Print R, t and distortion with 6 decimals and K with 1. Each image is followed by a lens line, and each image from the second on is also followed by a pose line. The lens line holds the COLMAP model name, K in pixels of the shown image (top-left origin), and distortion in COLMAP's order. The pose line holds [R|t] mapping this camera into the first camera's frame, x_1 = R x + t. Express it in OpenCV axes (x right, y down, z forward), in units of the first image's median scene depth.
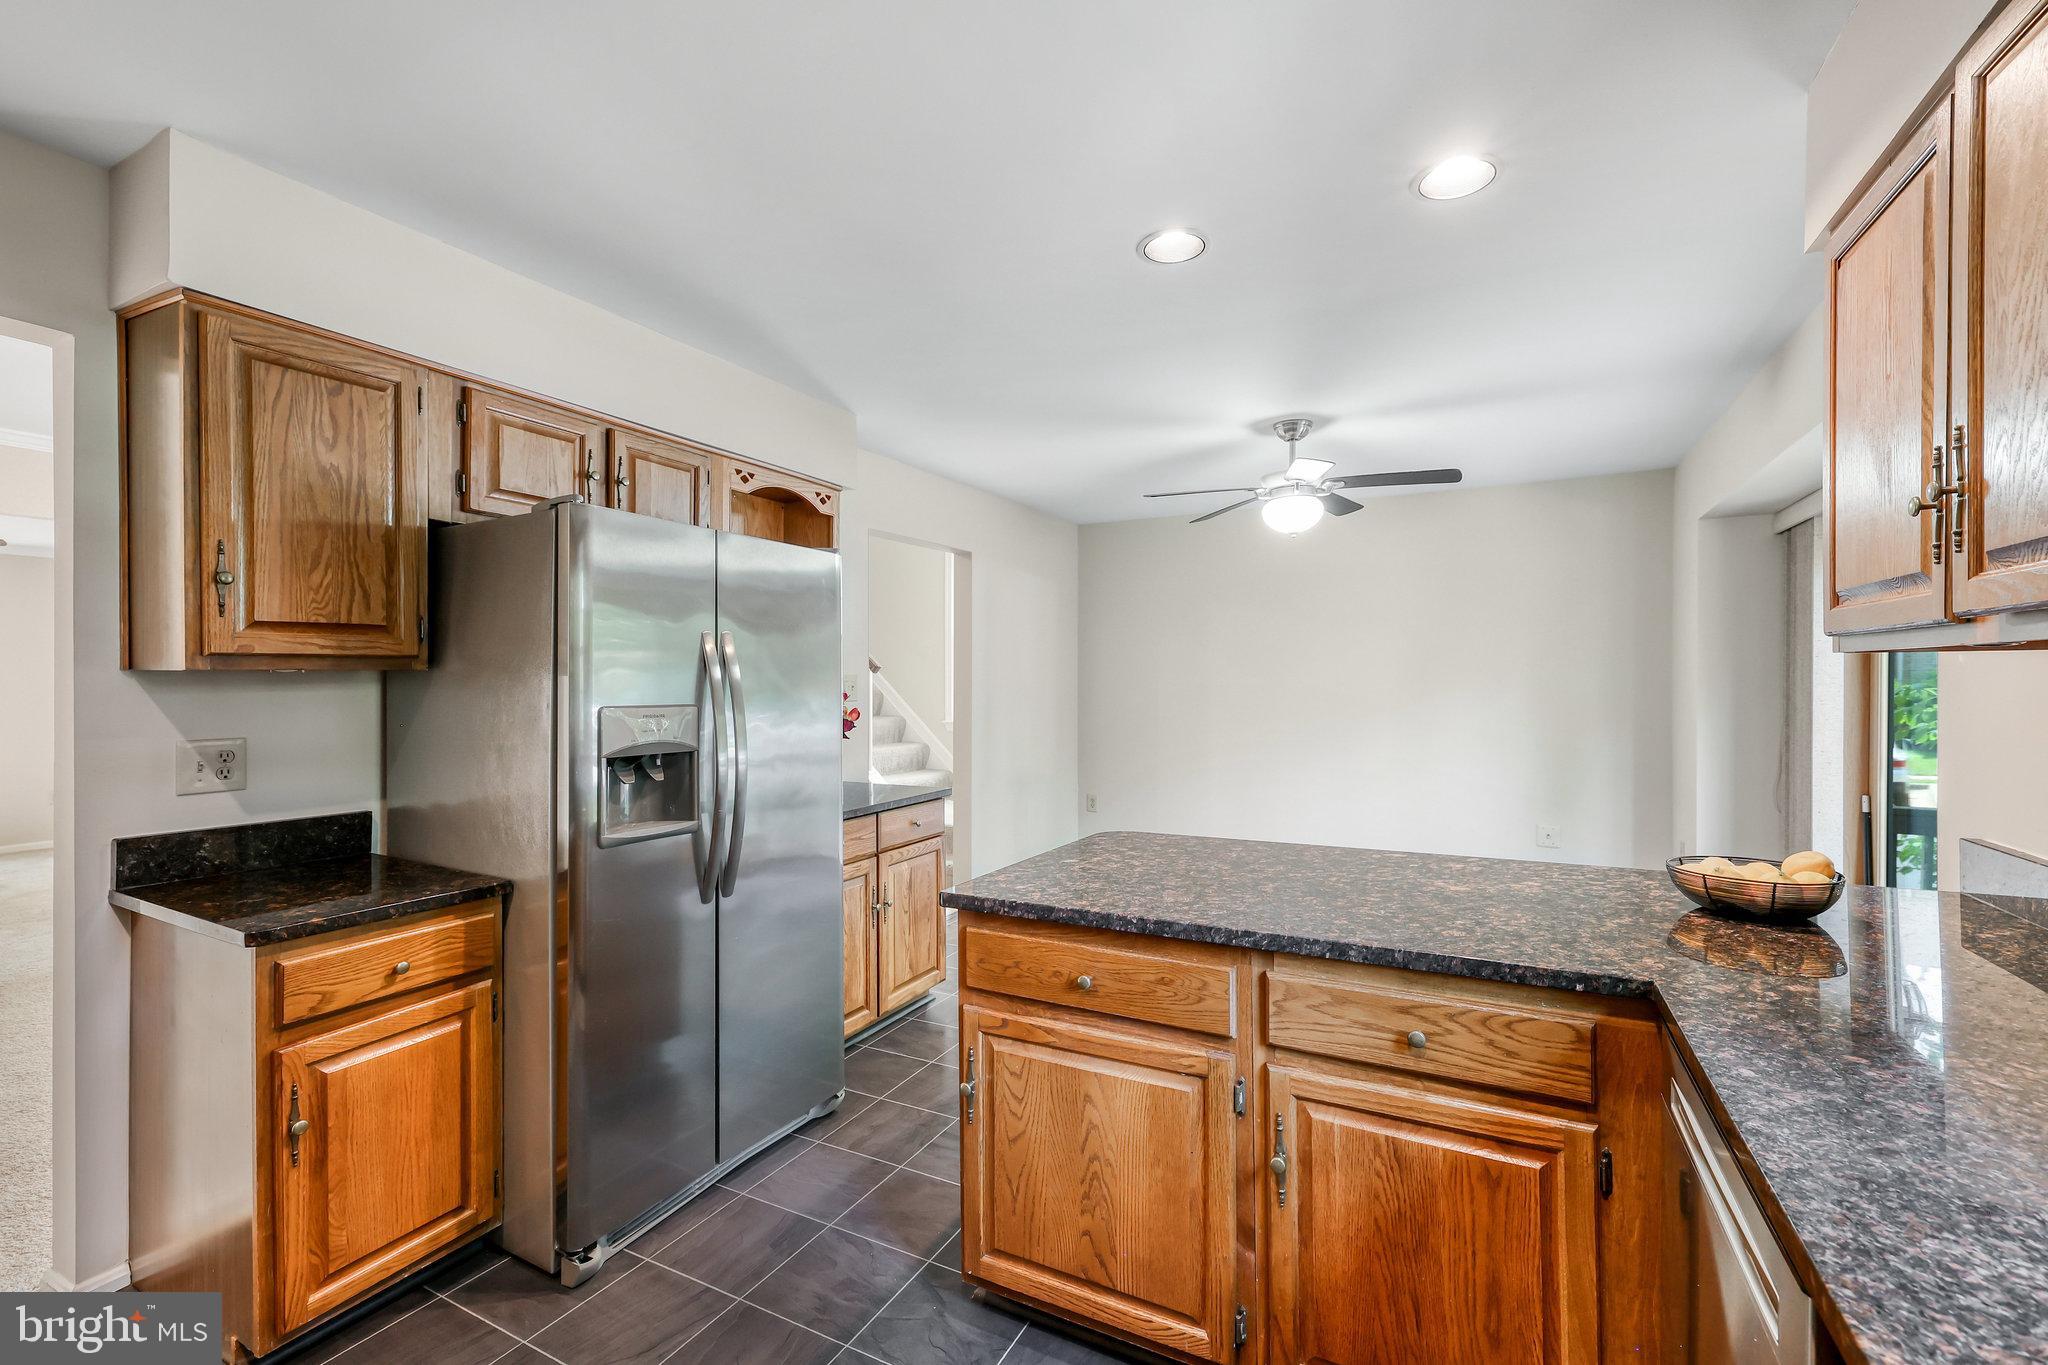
lens RADIAL K [[871.9, 0, 1021.4], [0, 871.9, 678.8], [0, 0, 1]] dist [0.001561, 0.000022]
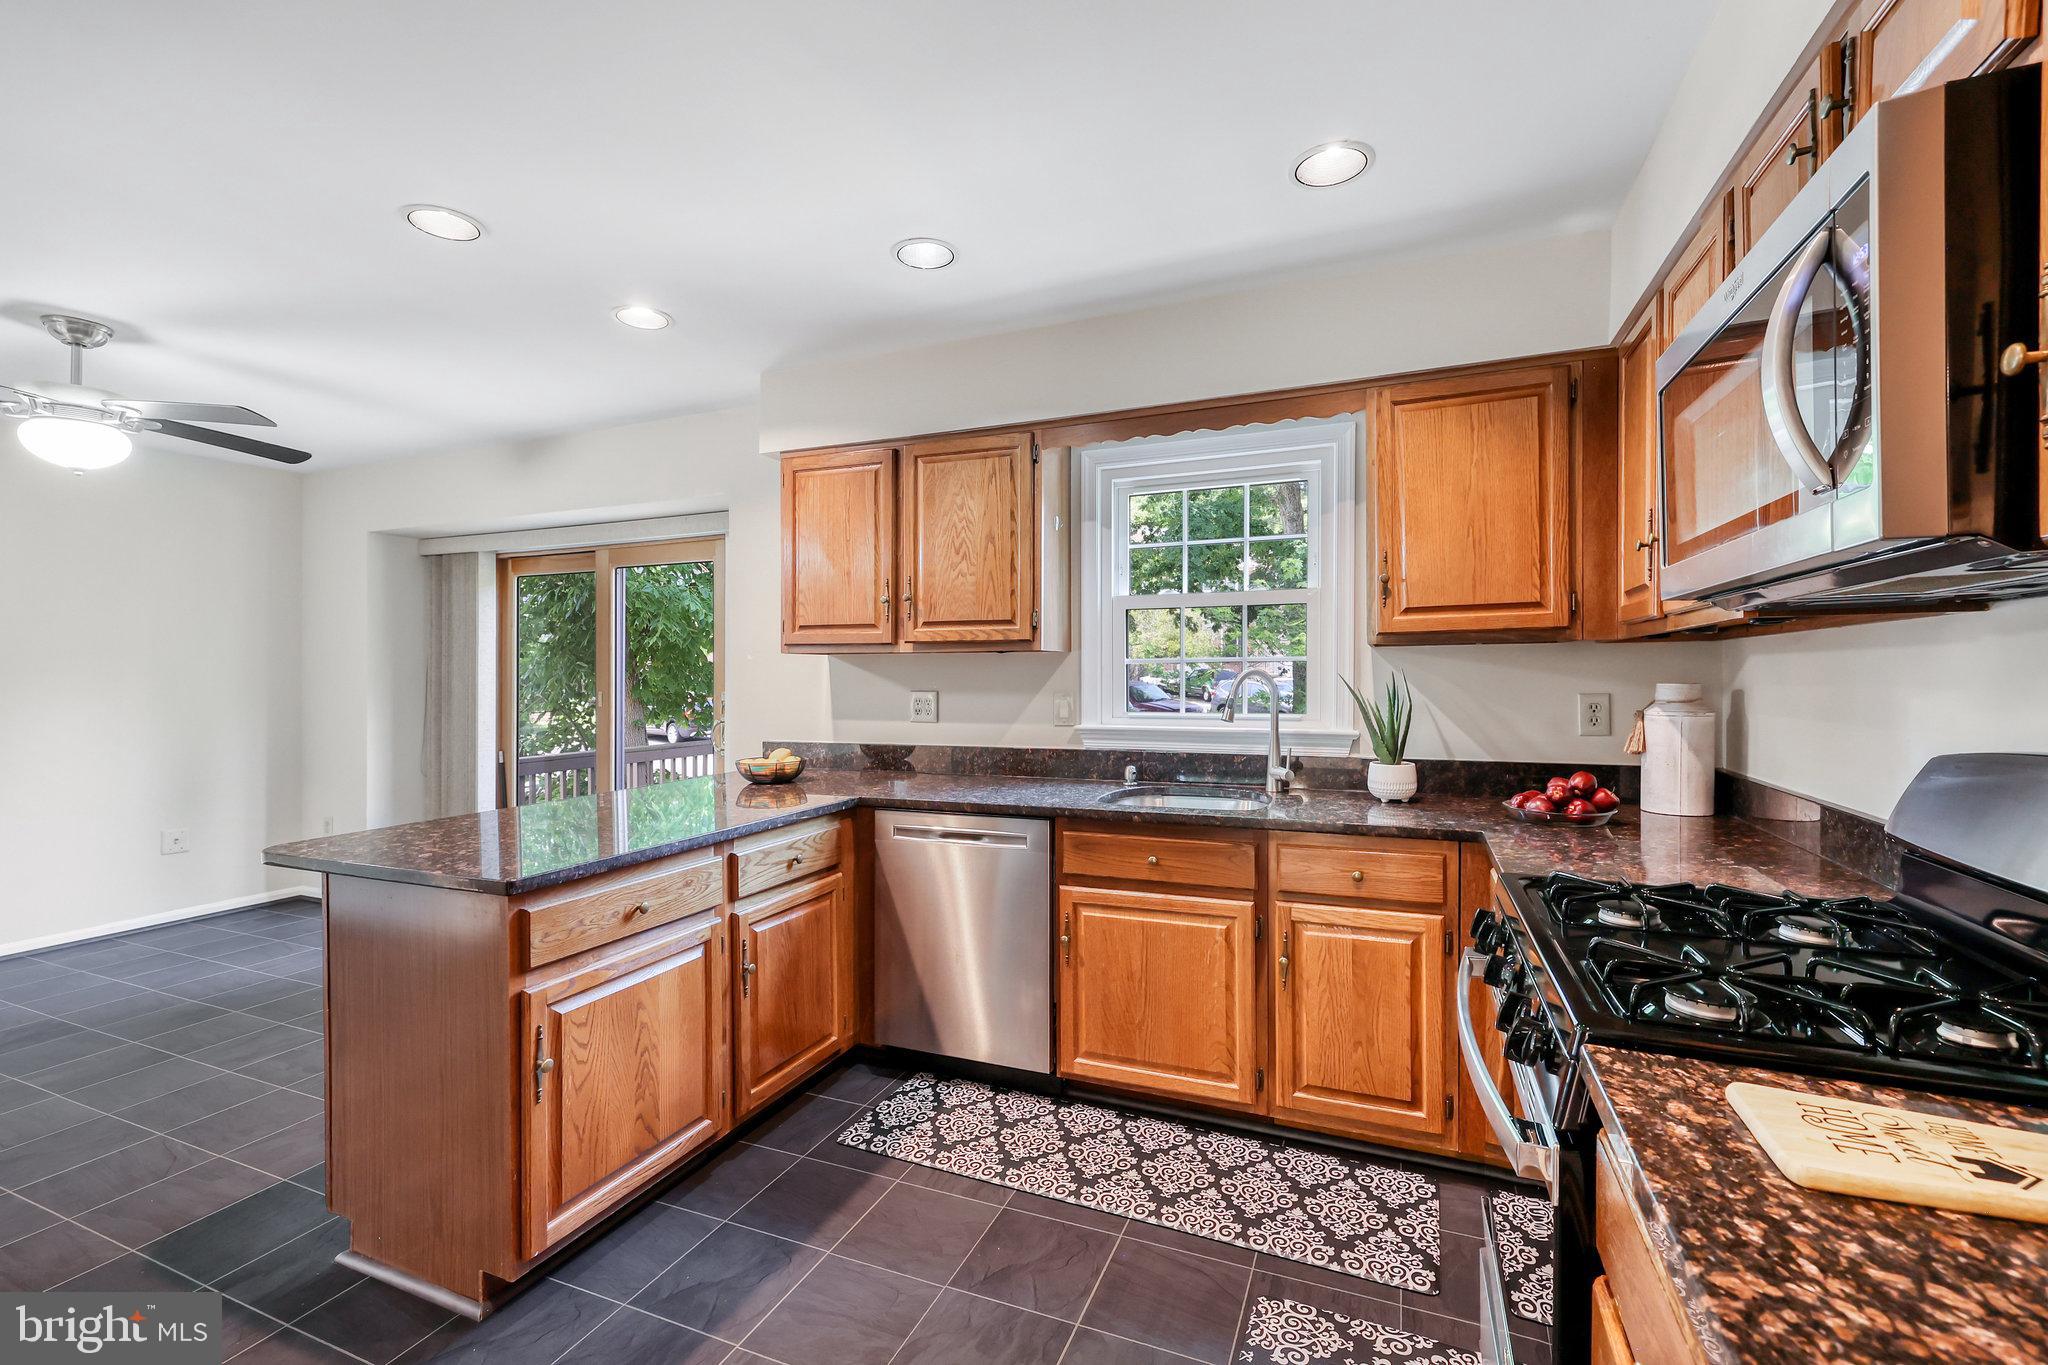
lens RADIAL K [[887.7, 0, 1025.0], [0, 887.7, 679.3], [0, 0, 1]] dist [0.001564, -0.000313]
pose [[-0.091808, -0.000336, 0.995777, -0.736105], [-0.001685, 0.999999, 0.000182, 0.017706], [-0.995775, -0.001661, -0.091808, 0.357736]]
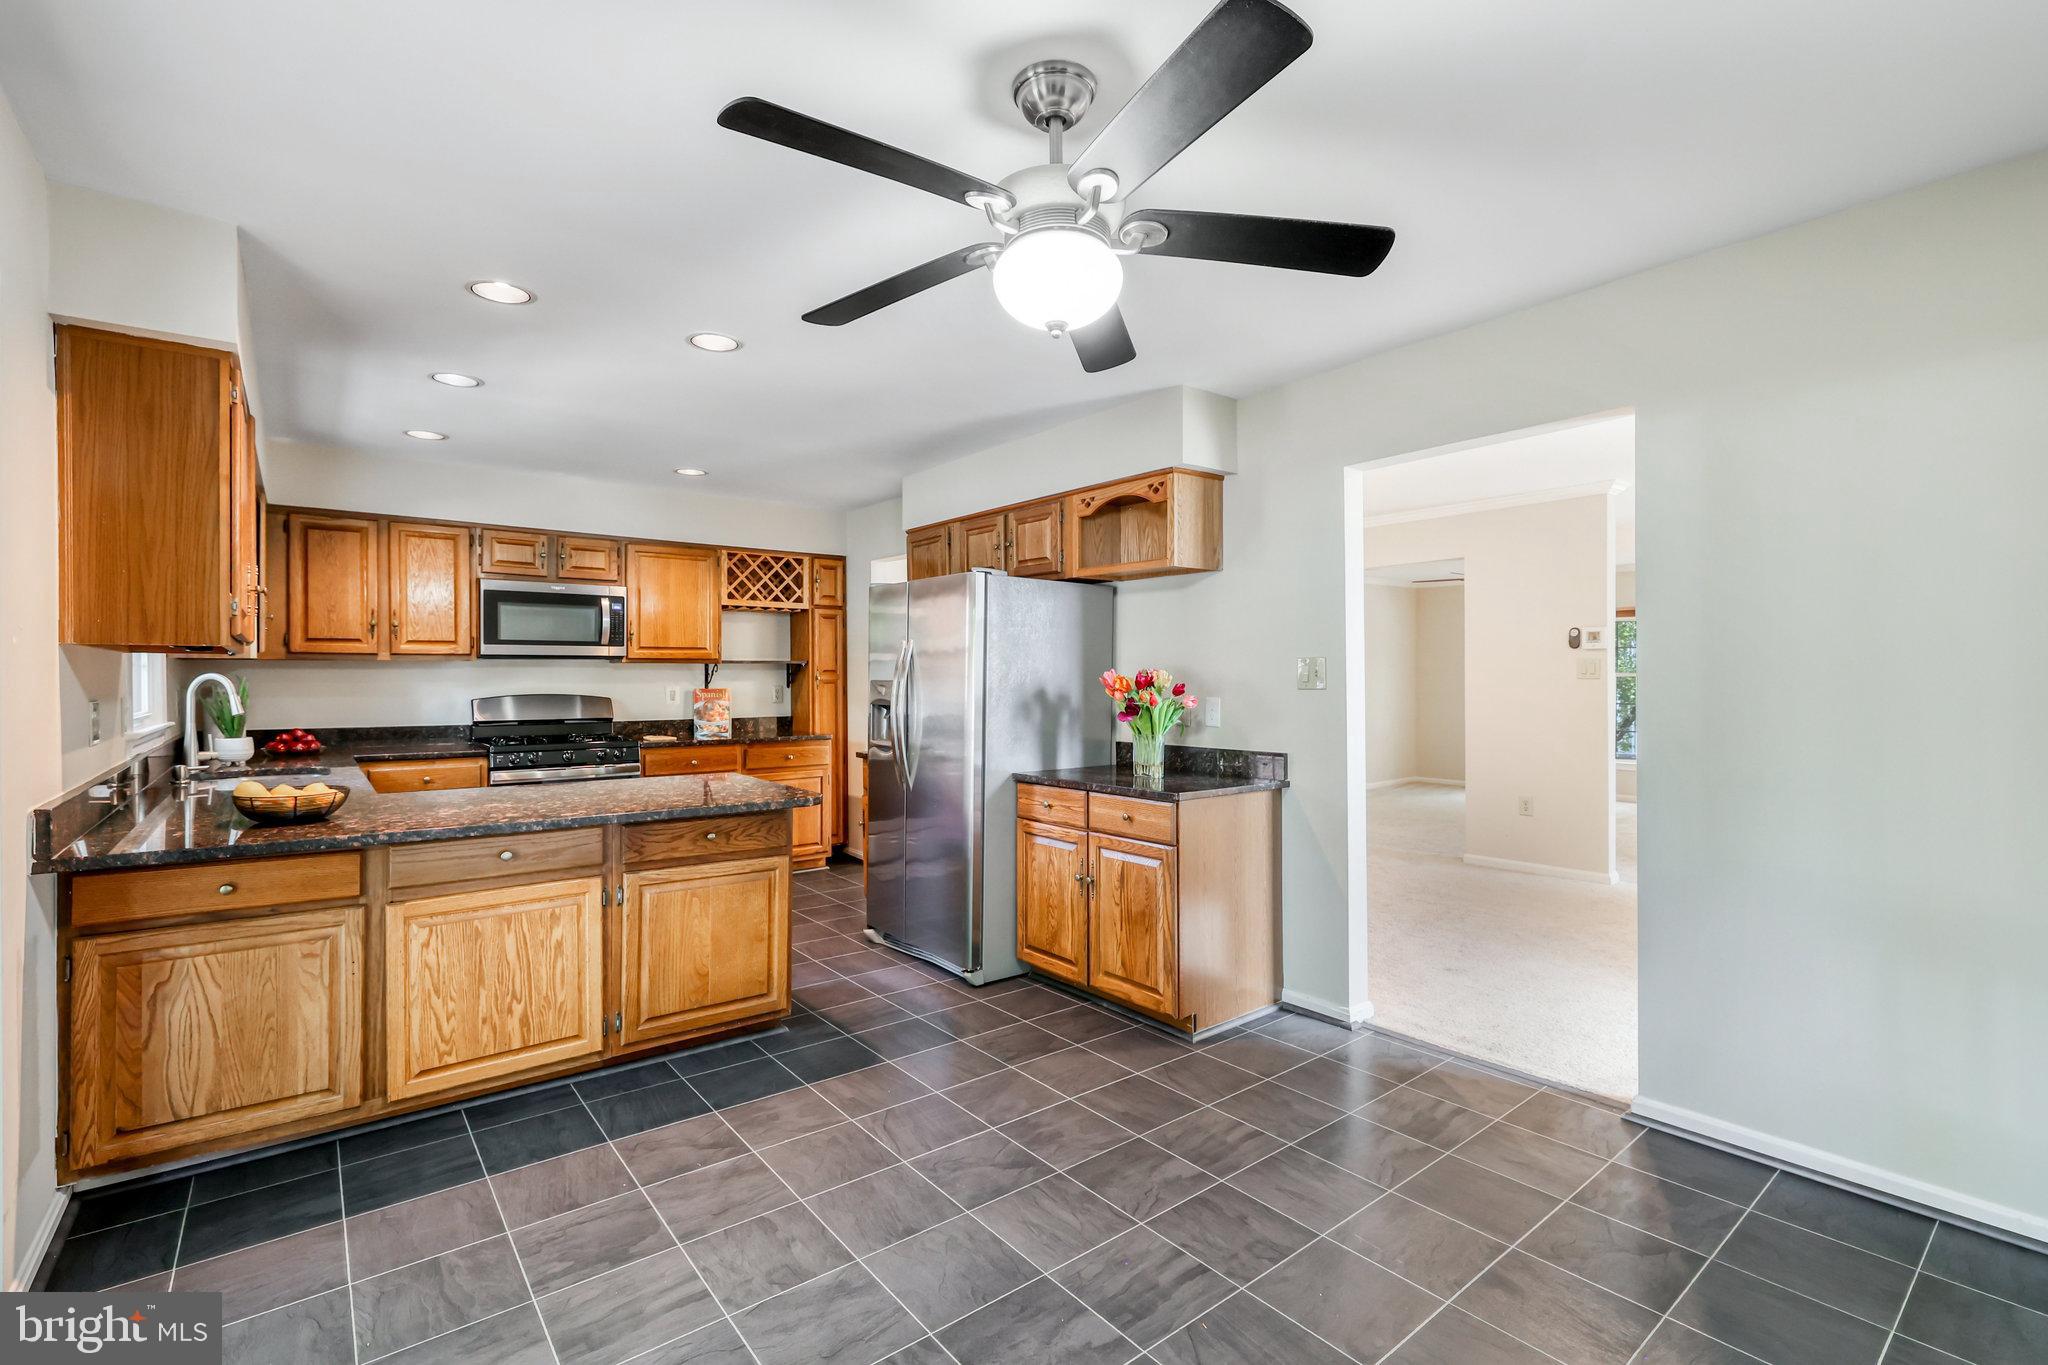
lens RADIAL K [[920.9, 0, 1016.0], [0, 920.9, 670.2], [0, 0, 1]] dist [0.001471, 0.000168]
pose [[-0.403221, -0.001932, -0.915101, 1.065824], [0.007545, 0.999957, -0.005436, 0.016347], [0.915072, -0.009096, -0.403189, 1.646707]]
